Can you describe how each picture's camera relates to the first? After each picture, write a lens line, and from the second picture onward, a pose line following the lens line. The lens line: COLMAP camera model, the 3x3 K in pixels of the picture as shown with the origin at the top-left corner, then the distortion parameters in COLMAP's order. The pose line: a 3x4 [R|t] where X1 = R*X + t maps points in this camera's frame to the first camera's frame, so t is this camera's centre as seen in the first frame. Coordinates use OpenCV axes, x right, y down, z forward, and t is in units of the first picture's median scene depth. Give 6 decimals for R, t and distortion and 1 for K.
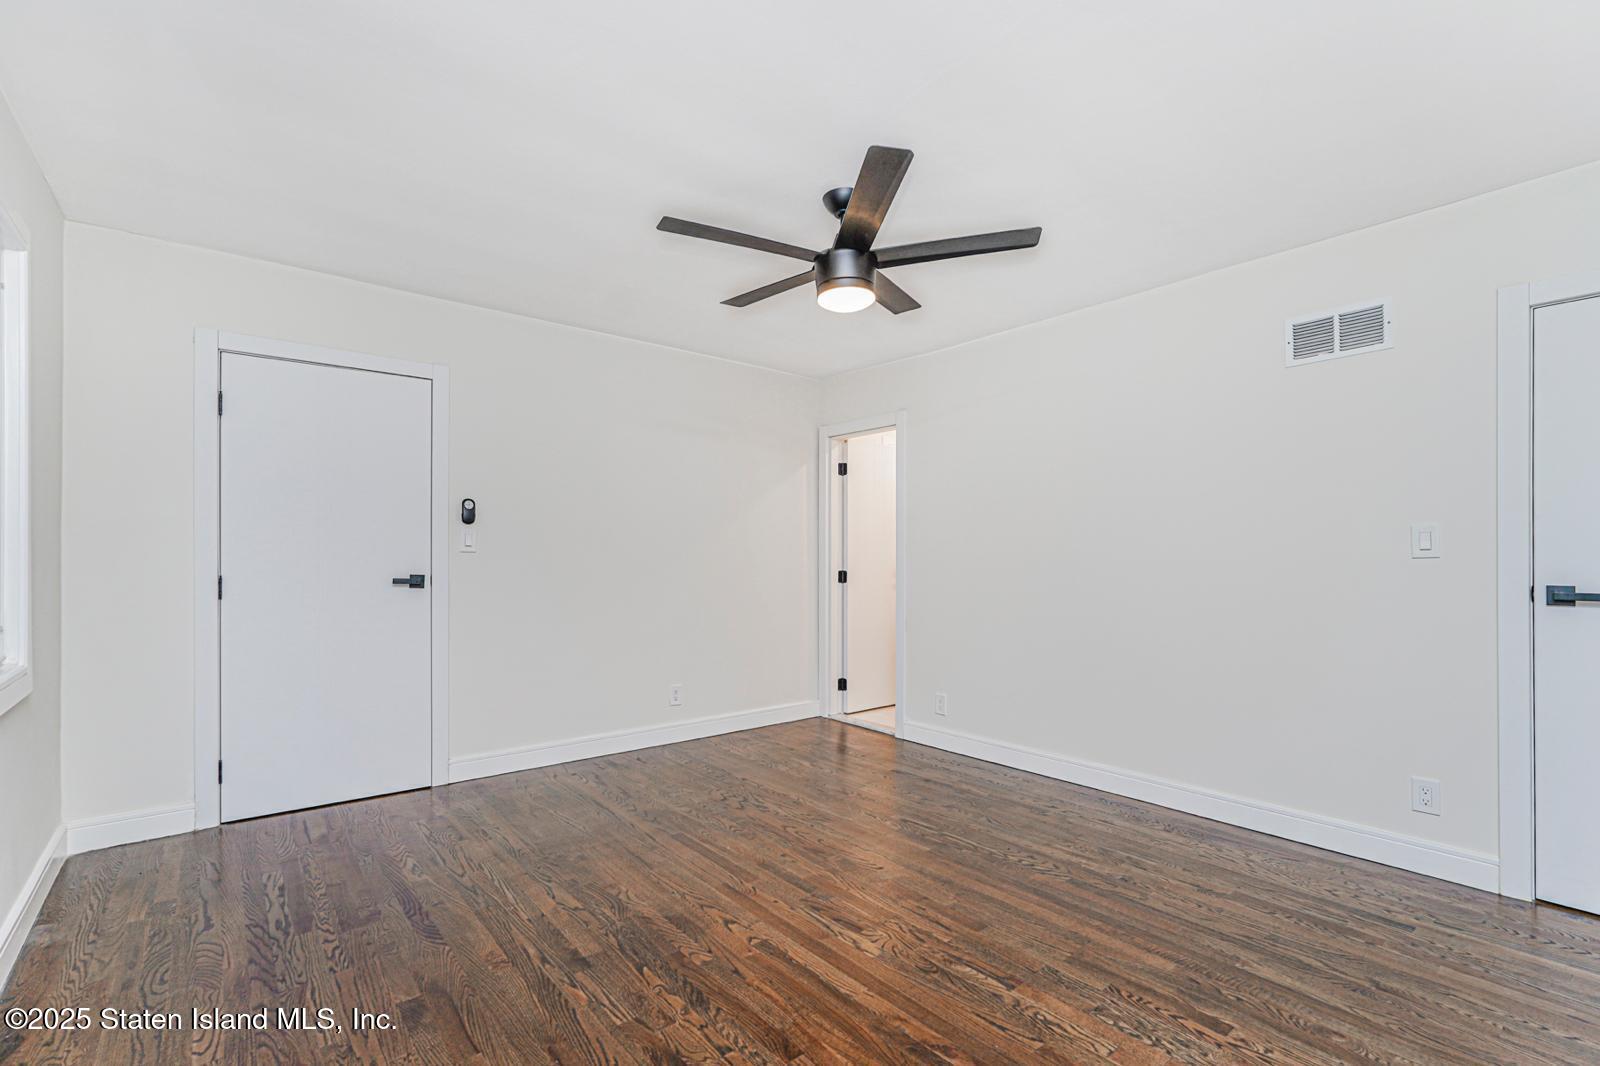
lens RADIAL K [[735.8, 0, 810.1], [0, 735.8, 548.1], [0, 0, 1]] dist [-0.000940, -0.000199]
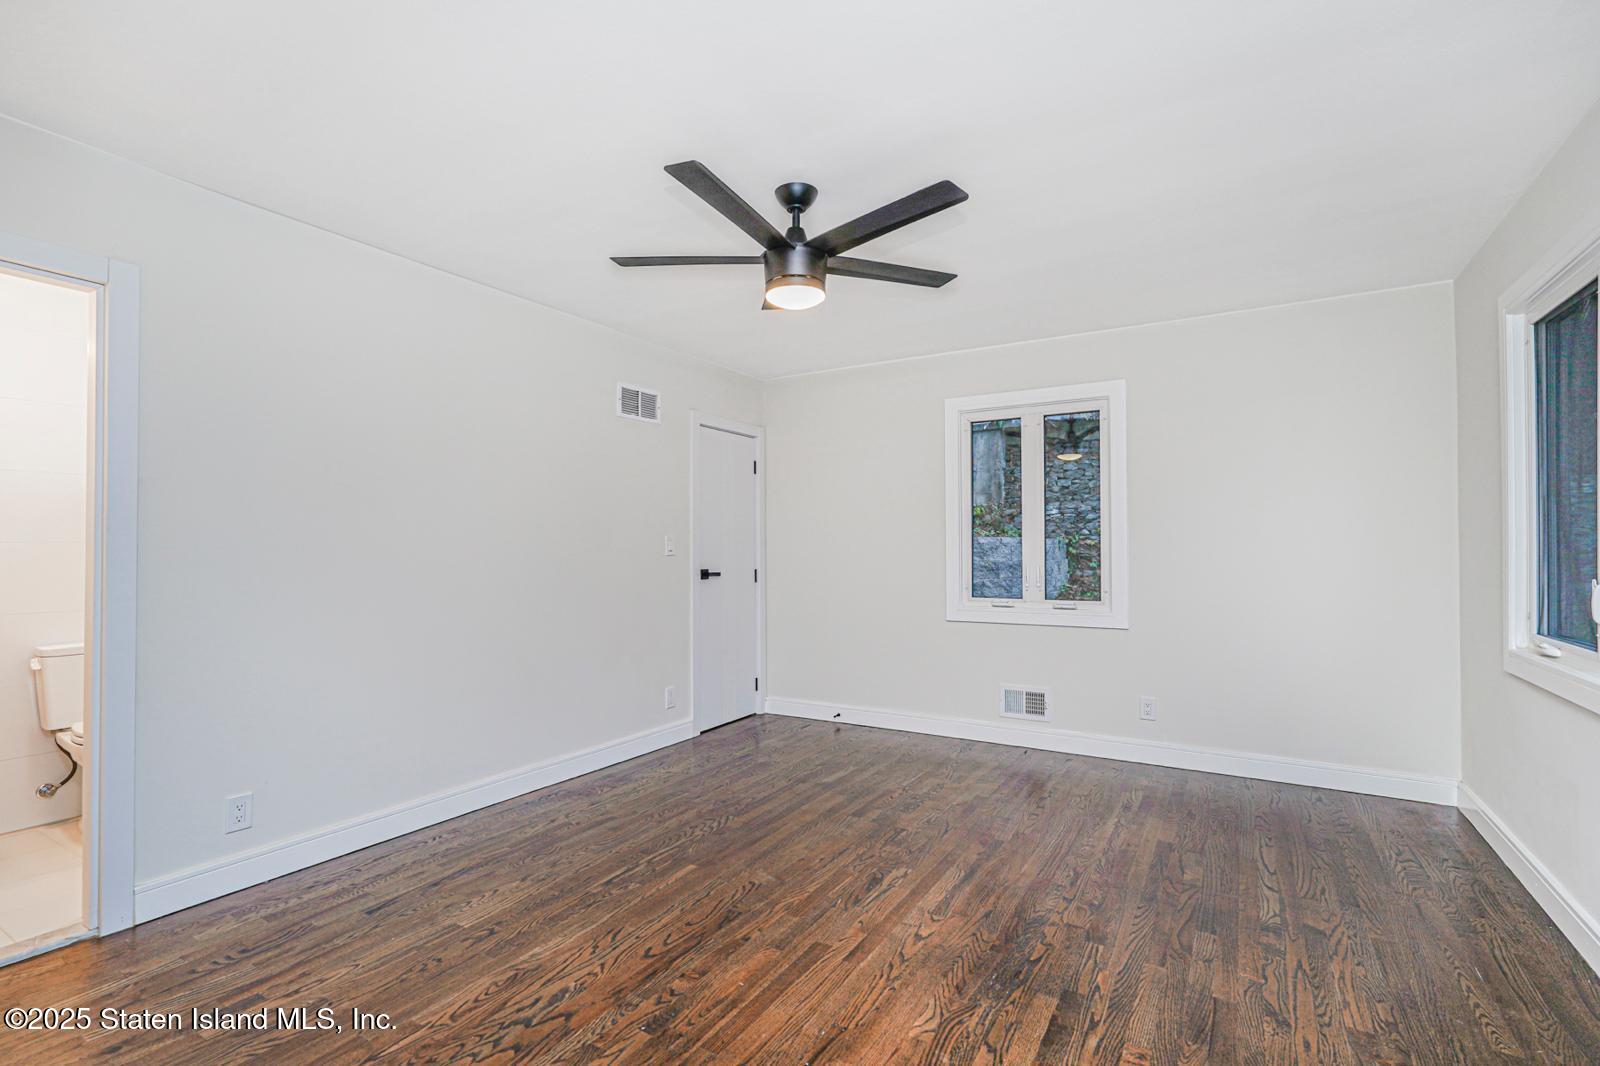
lens RADIAL K [[735.8, 0, 802.5], [0, 735.8, 544.7], [0, 0, 1]] dist [-0.000940, -0.000199]
pose [[-0.335214, 0.008350, 0.942105, -0.899670], [-0.015477, 0.999777, -0.014368, 0.006965], [-0.942015, -0.019397, -0.335010, 1.364782]]
